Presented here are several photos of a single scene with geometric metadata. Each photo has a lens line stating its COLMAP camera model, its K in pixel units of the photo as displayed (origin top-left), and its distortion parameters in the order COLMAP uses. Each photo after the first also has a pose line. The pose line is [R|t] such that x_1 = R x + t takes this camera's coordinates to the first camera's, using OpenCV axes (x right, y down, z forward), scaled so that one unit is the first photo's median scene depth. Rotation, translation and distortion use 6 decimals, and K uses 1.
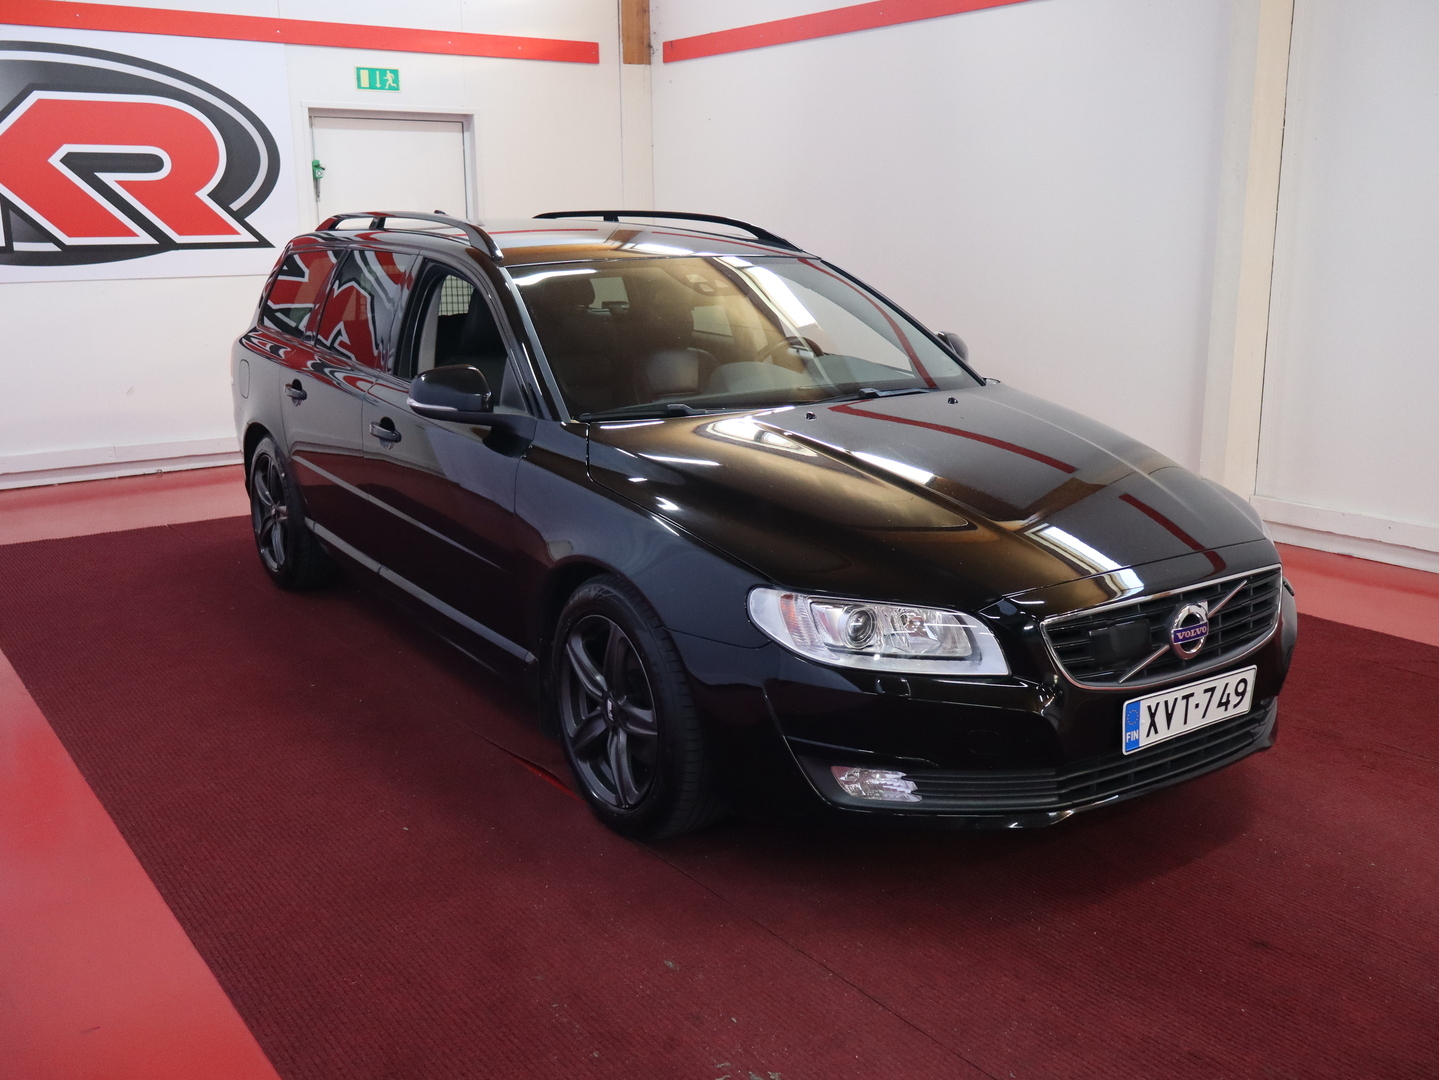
lens RADIAL K [[1273.4, 0, 707.5], [0, 1273.4, 544.3], [0, 0, 1]] dist [-0.009130, 0.015853]
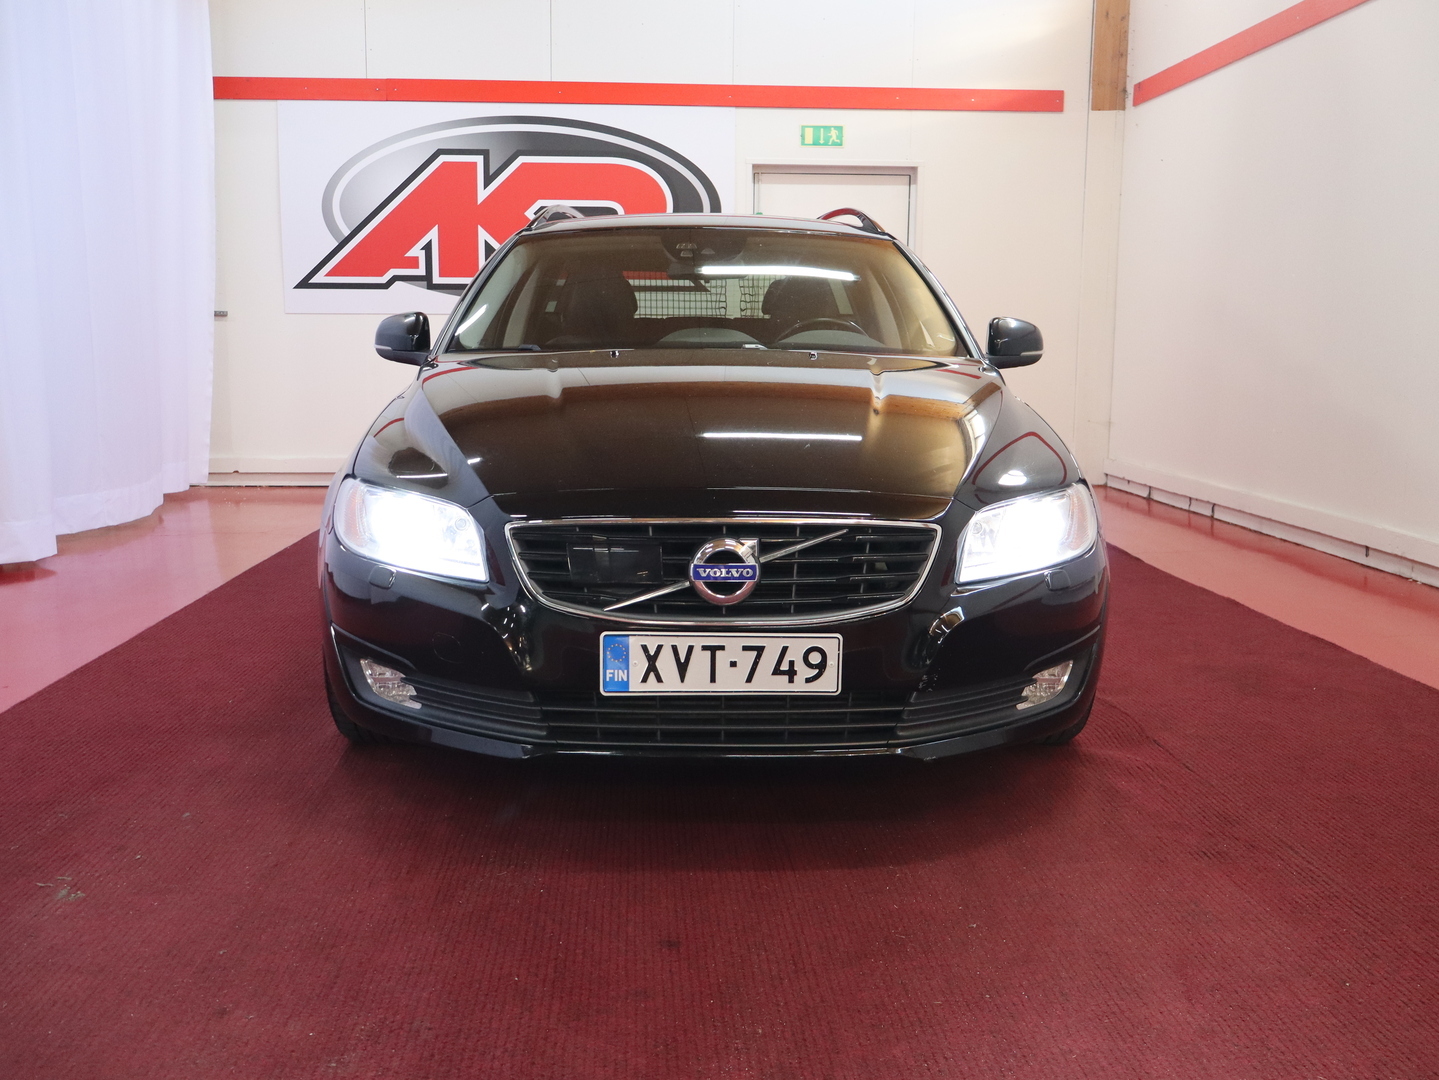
lens RADIAL K [[1273.4, 0, 724.0], [0, 1273.4, 548.3], [0, 0, 1]] dist [-0.009130, 0.015853]
pose [[0.858457, 0.100297, -0.502983, 0.772727], [-0.138048, 0.989686, -0.038264, 0.082763], [0.493957, 0.102283, 0.863449, 0.263858]]
